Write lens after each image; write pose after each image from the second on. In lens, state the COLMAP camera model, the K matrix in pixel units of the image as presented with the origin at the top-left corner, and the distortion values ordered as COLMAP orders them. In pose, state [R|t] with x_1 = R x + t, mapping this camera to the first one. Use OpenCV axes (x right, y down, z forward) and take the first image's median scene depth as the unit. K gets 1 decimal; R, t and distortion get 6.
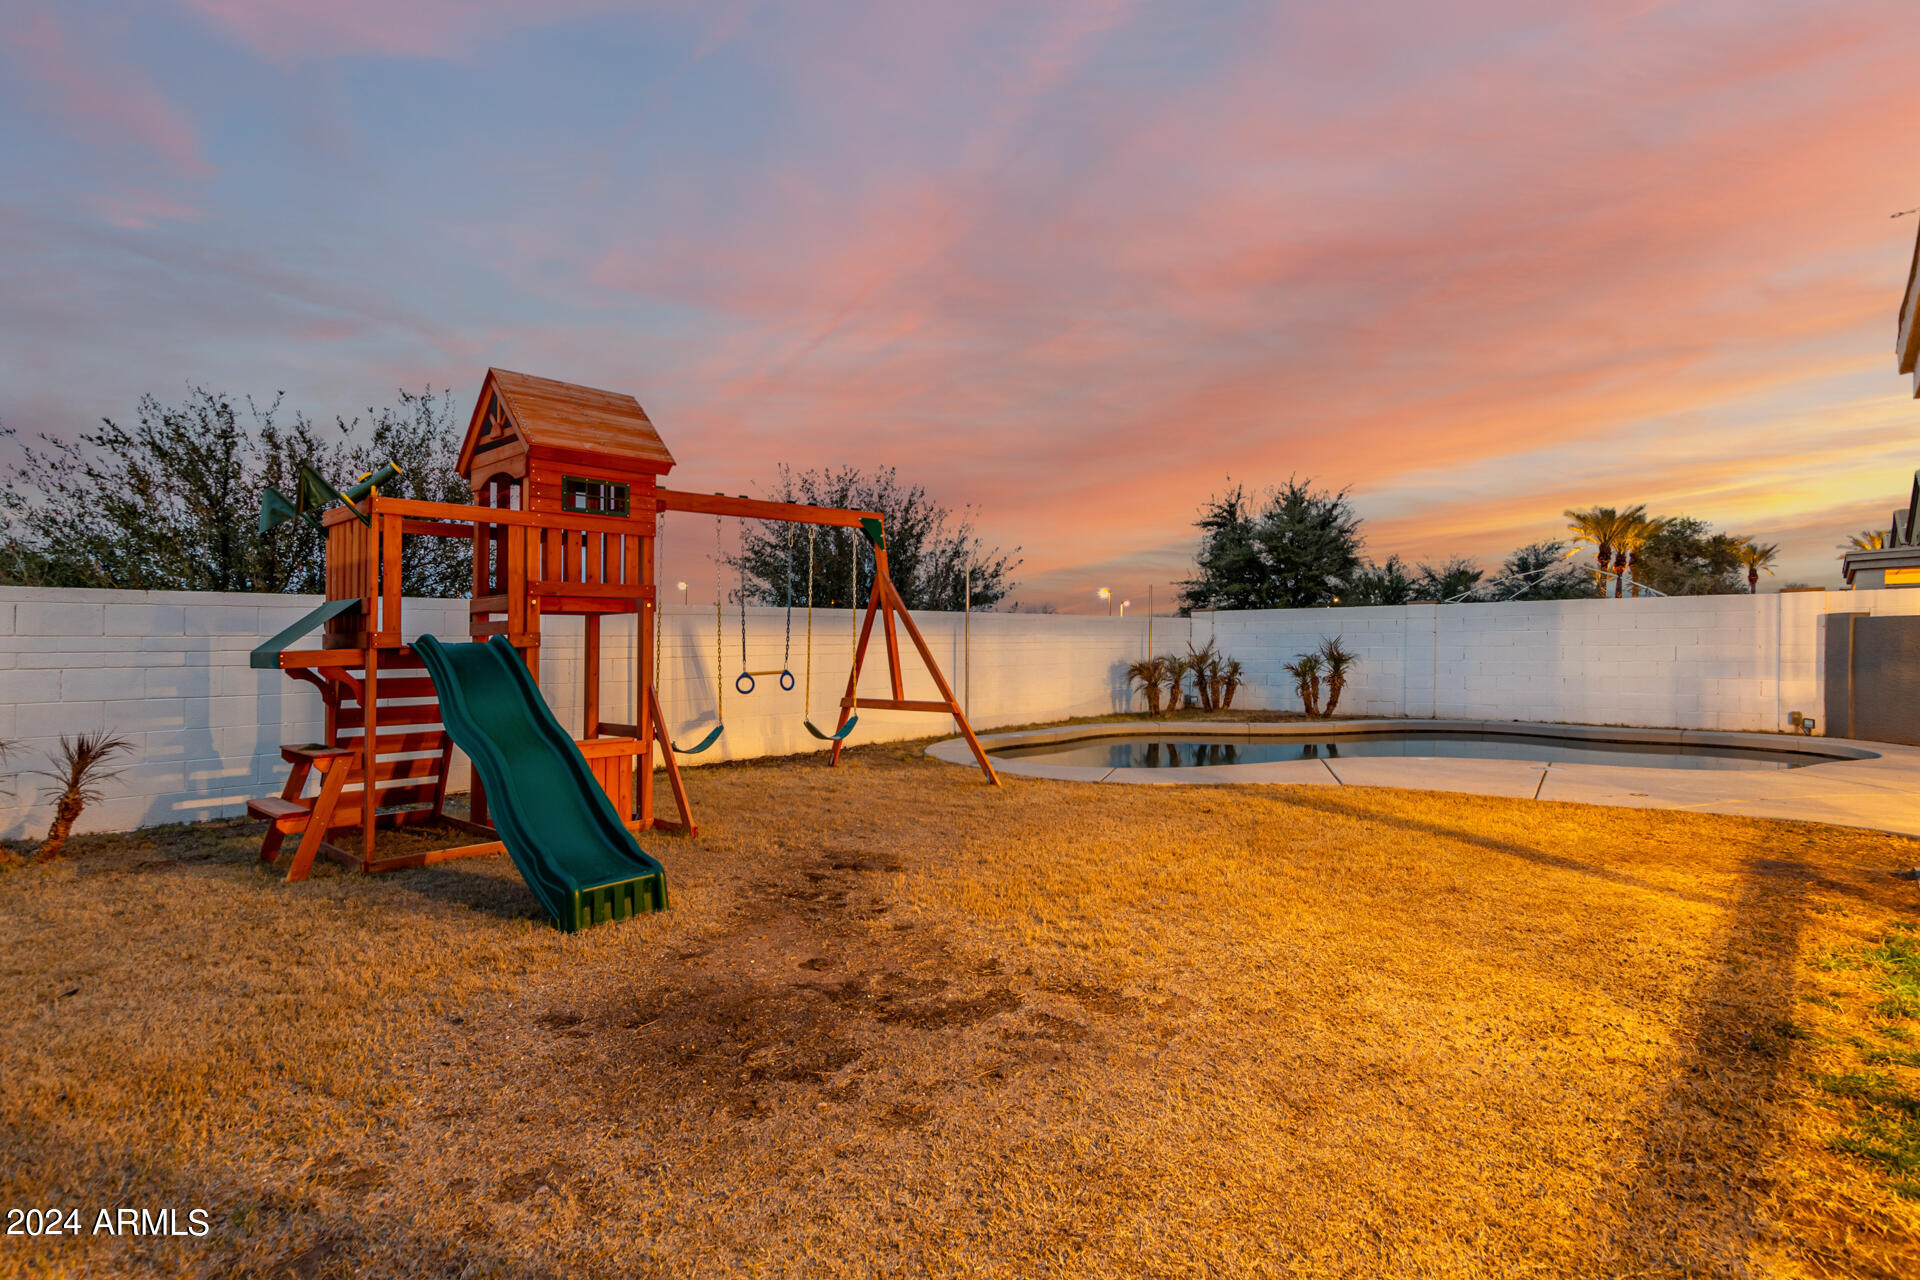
lens RADIAL K [[924.8, 0, 957.2], [0, 924.8, 636.7], [0, 0, 1]] dist [0.000059, 0.000023]
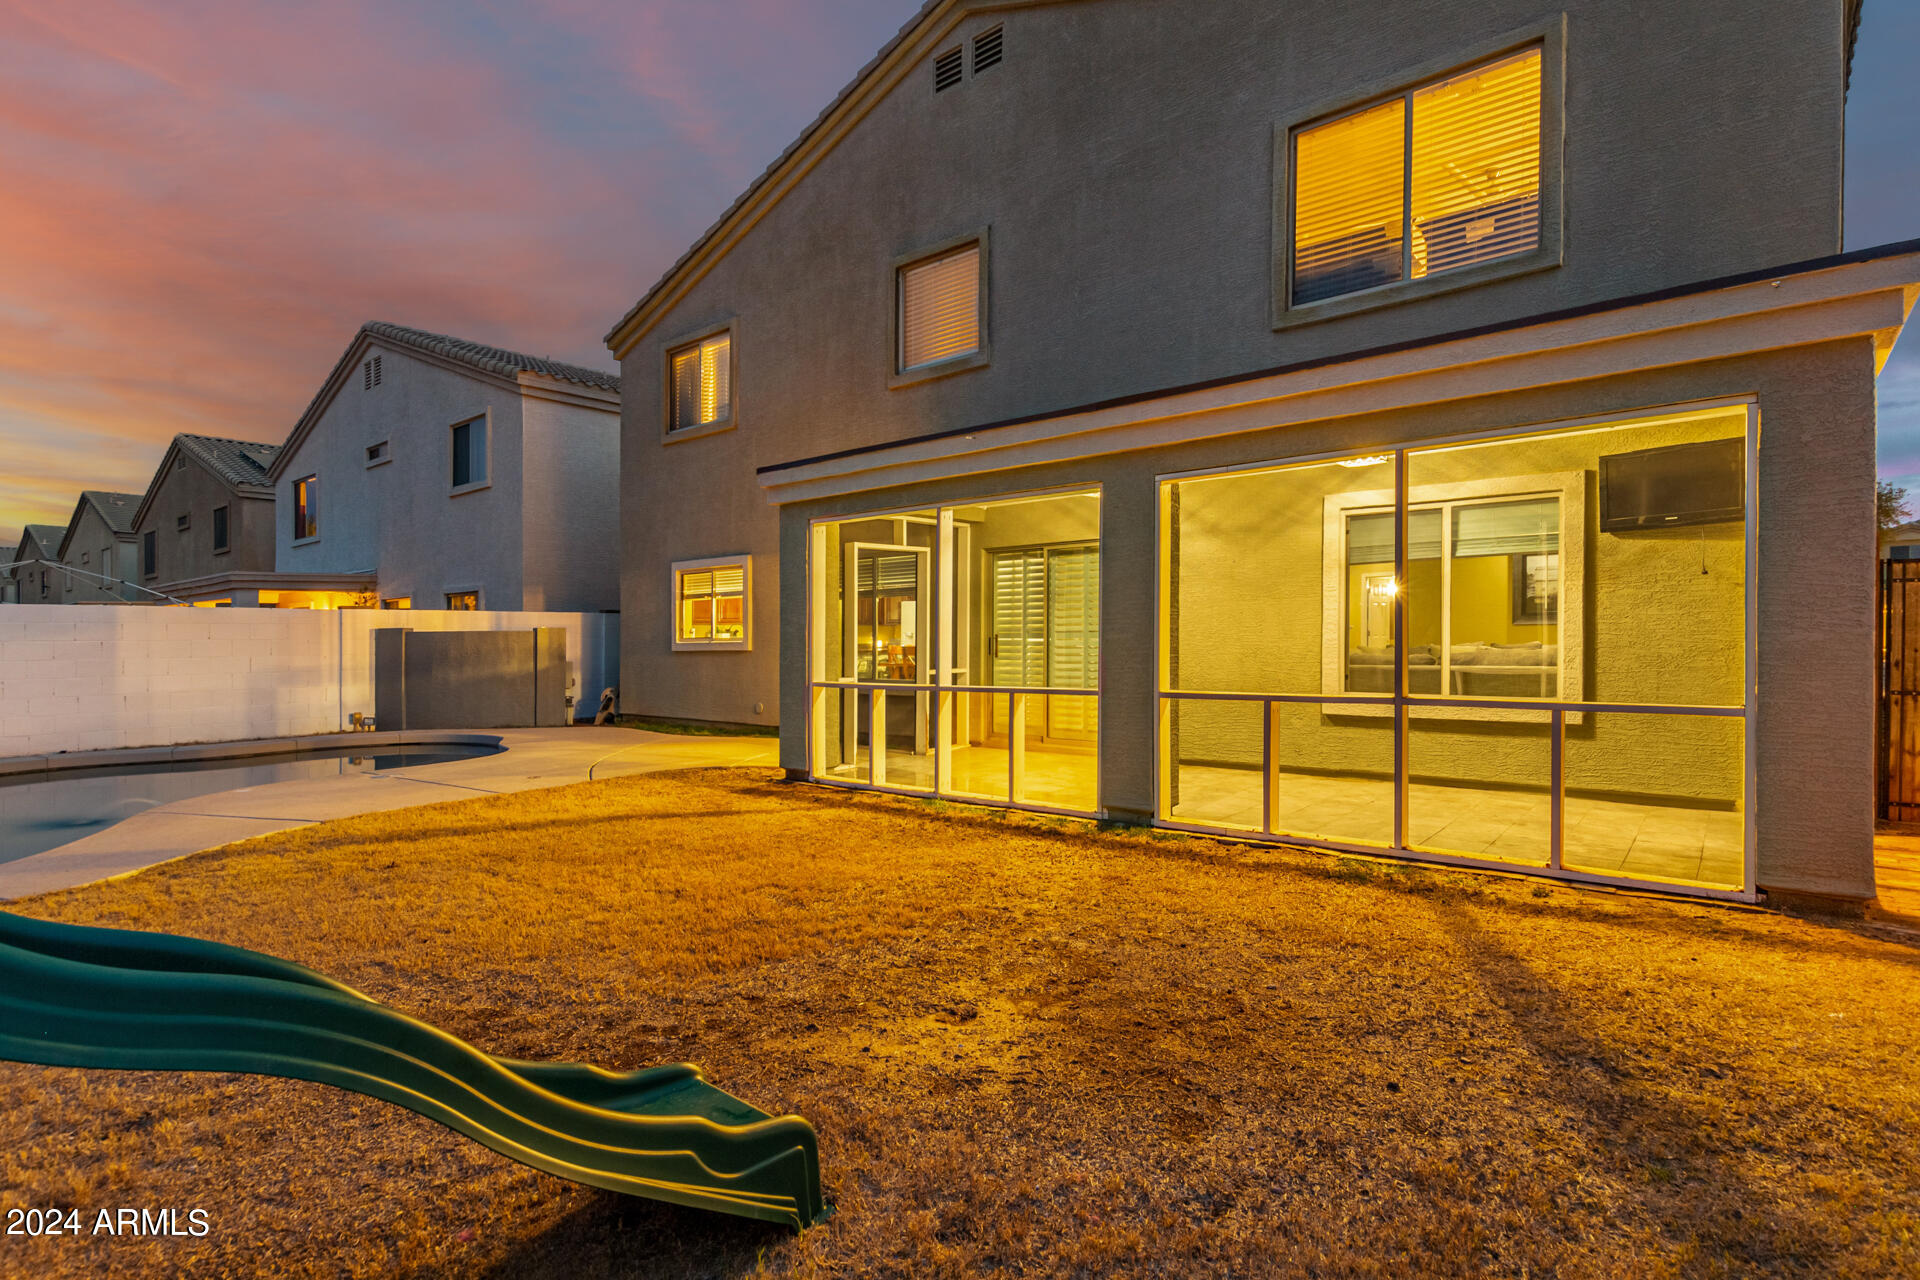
lens RADIAL K [[924.8, 0, 957.3], [0, 924.8, 649.1], [0, 0, 1]] dist [0.000059, 0.000023]
pose [[-0.019418, 0.000071, 0.999811, -0.261477], [0.003833, 0.999993, 0.000004, 0.004028], [-0.999804, 0.003832, -0.019418, 0.265135]]
